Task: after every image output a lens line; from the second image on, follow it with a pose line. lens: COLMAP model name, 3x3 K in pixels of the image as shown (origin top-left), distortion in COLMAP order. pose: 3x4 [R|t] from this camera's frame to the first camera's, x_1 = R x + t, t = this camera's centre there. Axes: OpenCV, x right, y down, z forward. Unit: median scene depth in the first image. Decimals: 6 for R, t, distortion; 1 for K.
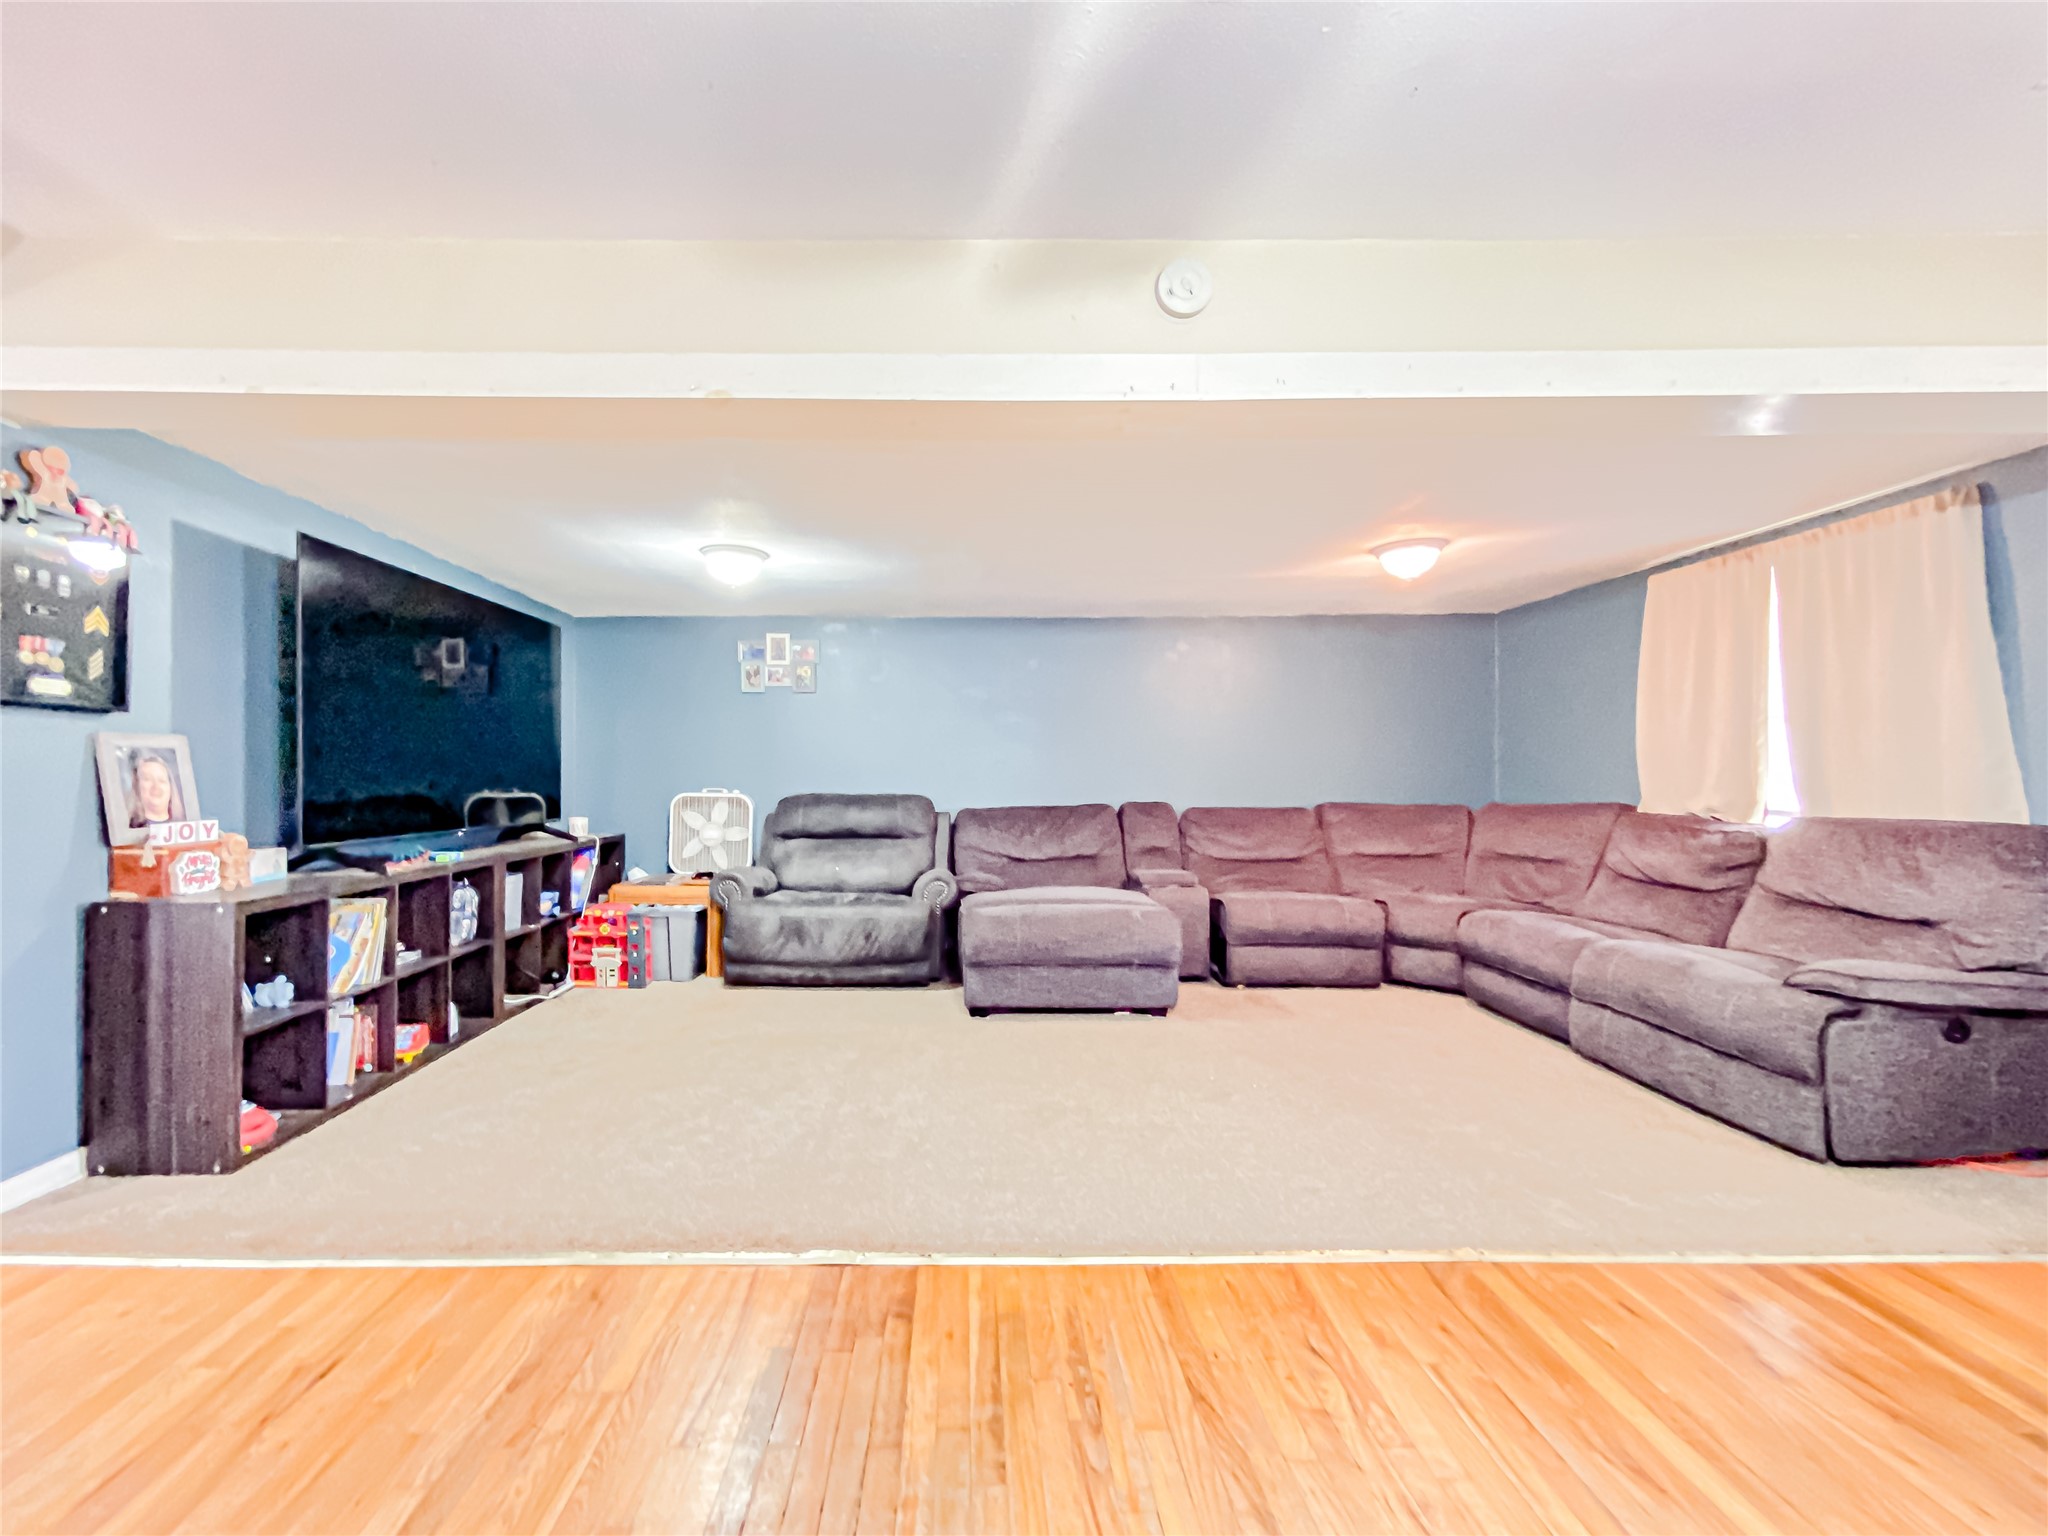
lens RADIAL K [[856.9, 0, 965.1], [0, 856.9, 760.8], [0, 0, 1]] dist [0.024294, -0.011161]
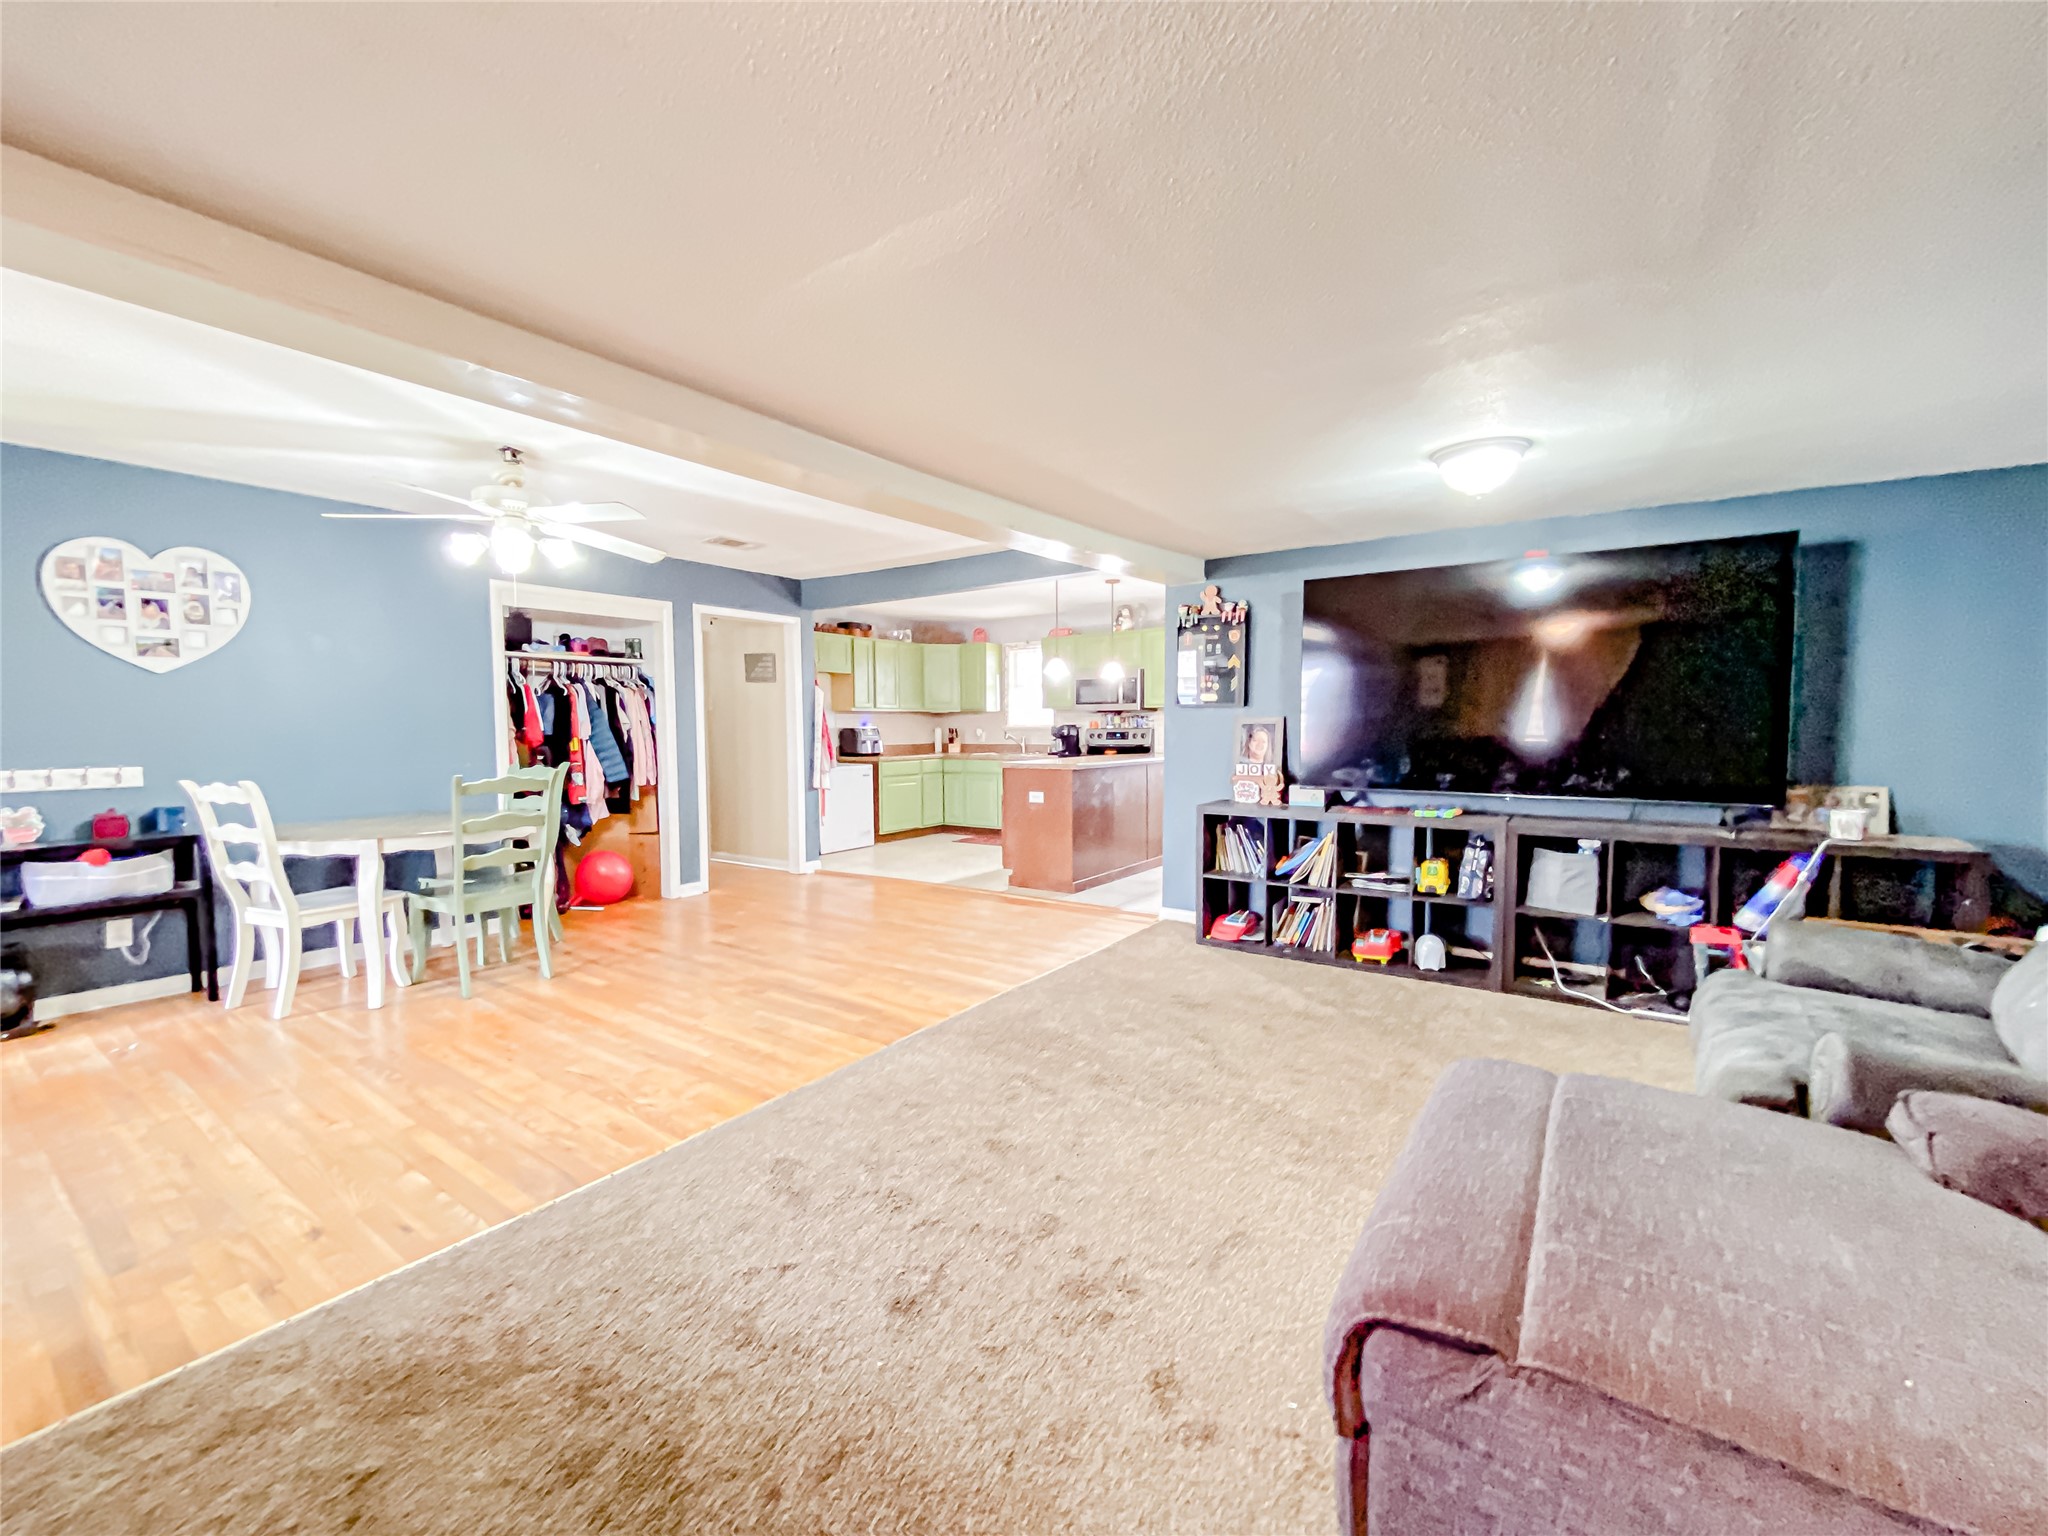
lens RADIAL K [[814.4, 0, 1024.0], [0, 814.4, 768.0], [0, 0, 1]] dist [-0.014458, -0.000076]
pose [[-0.582608, 0.053216, -0.811009, 0.525270], [0.019412, 0.998481, 0.051572, -0.013063], [0.812521, 0.014303, -0.582756, 1.076523]]
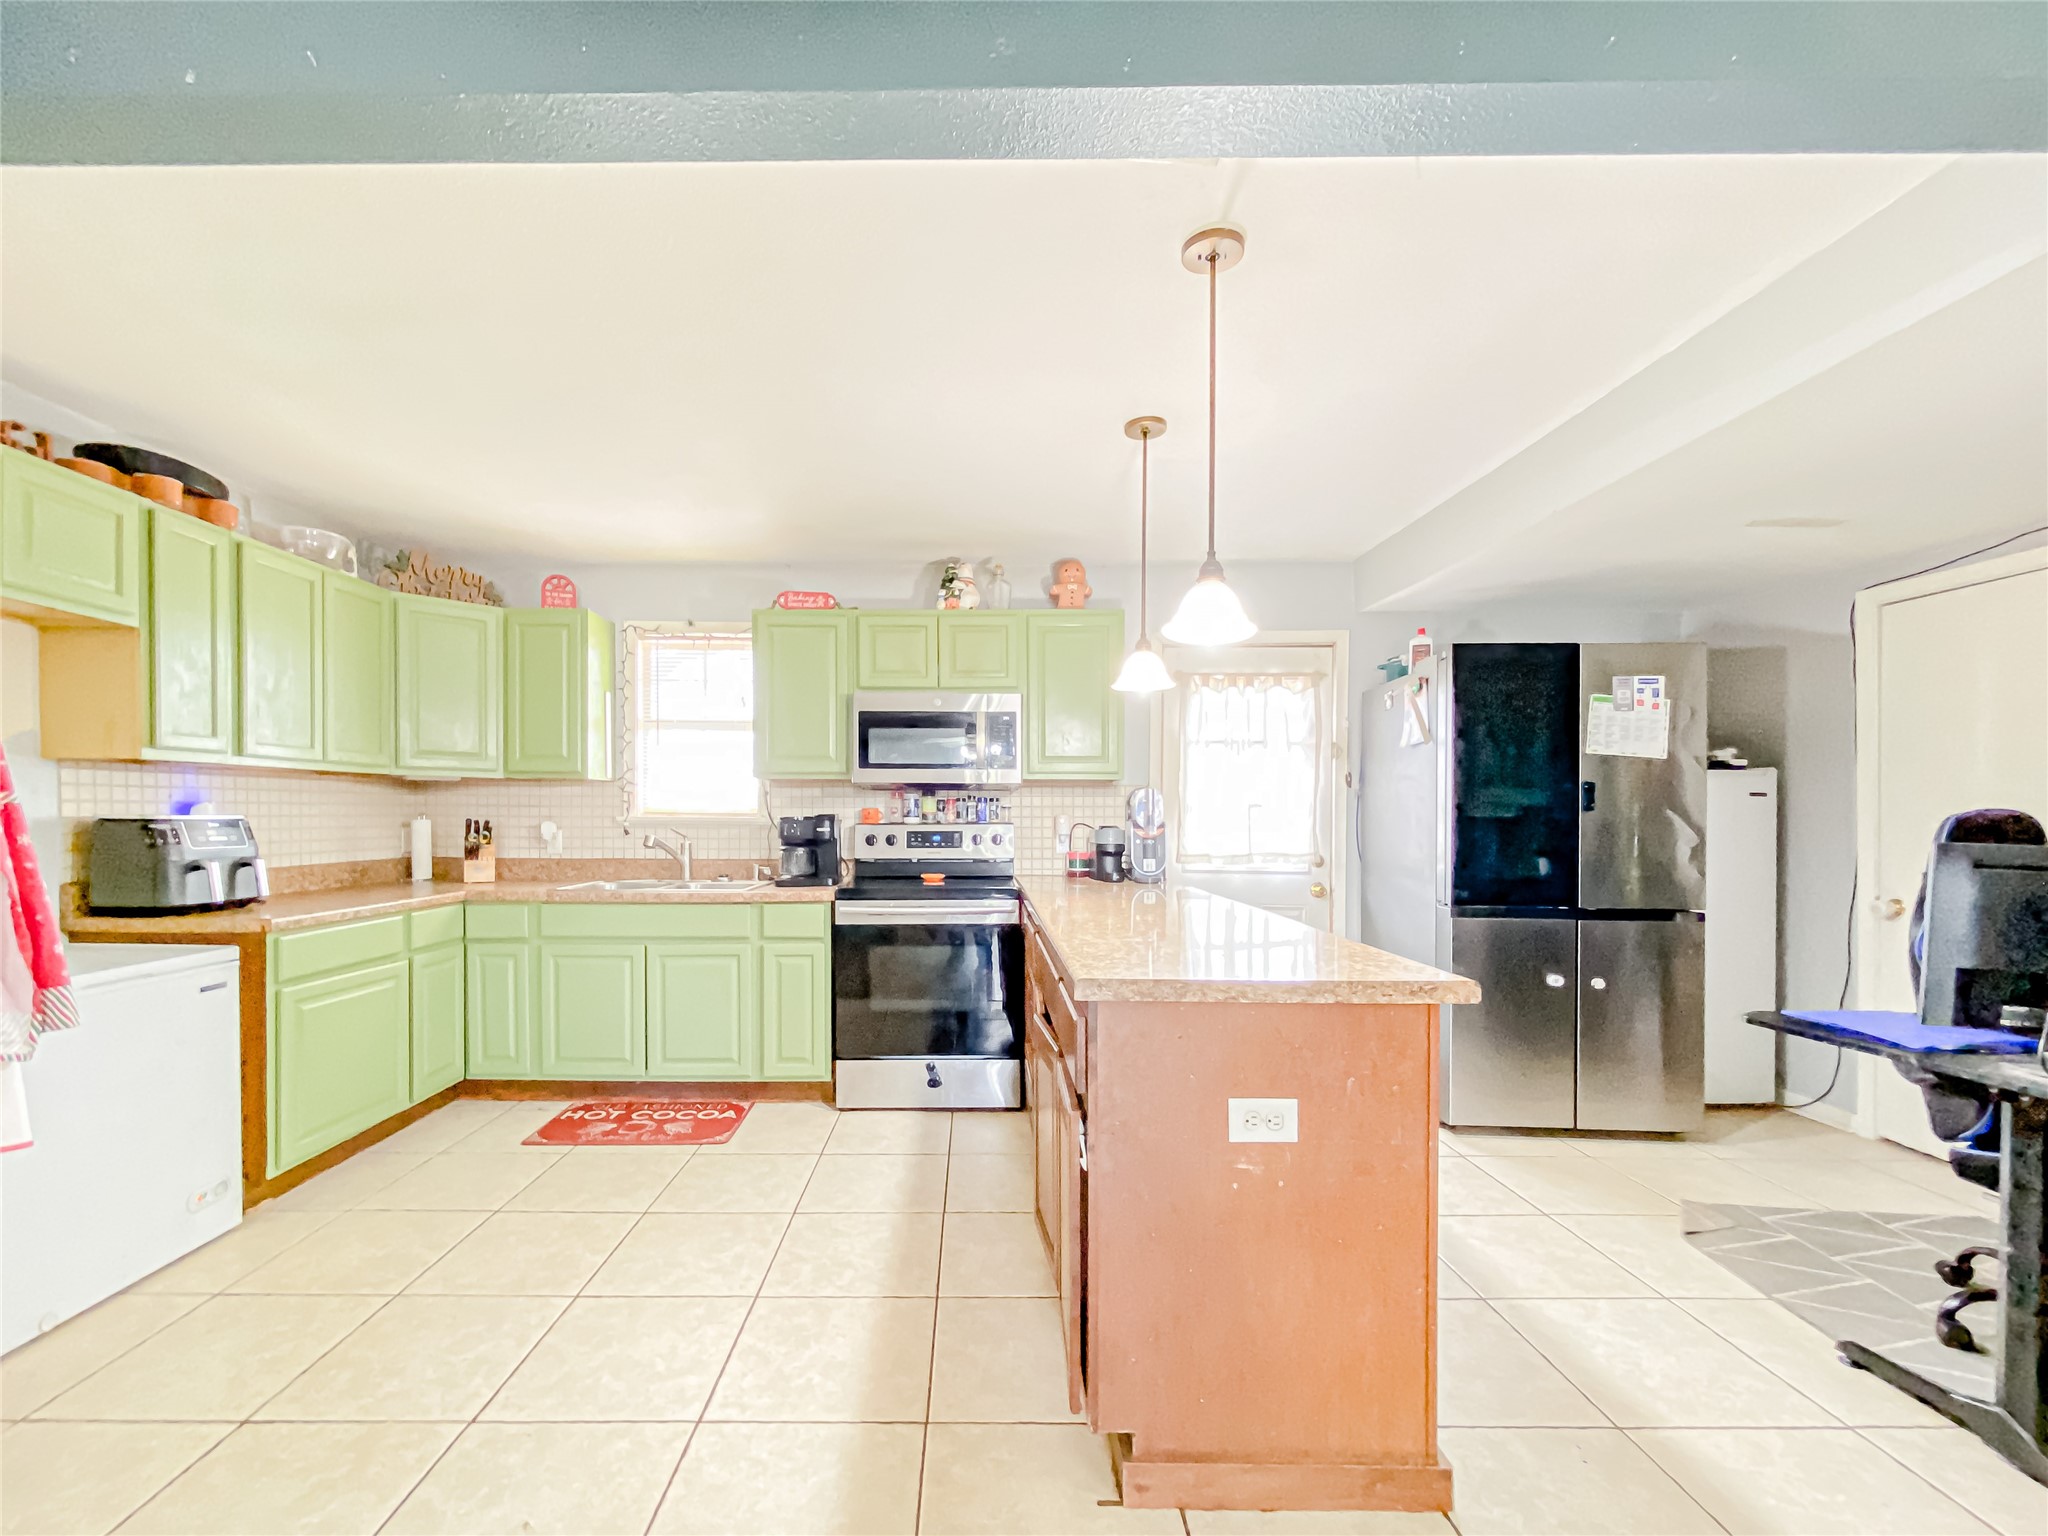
lens RADIAL K [[863.9, 0, 969.5], [0, 863.9, 824.8], [0, 0, 1]] dist [0.000275, -0.000386]
pose [[-0.011362, 0.019716, -0.999741, -0.324530], [0.006251, 0.999787, 0.019646, -0.021070], [0.999916, -0.006026, -0.011483, 0.072452]]
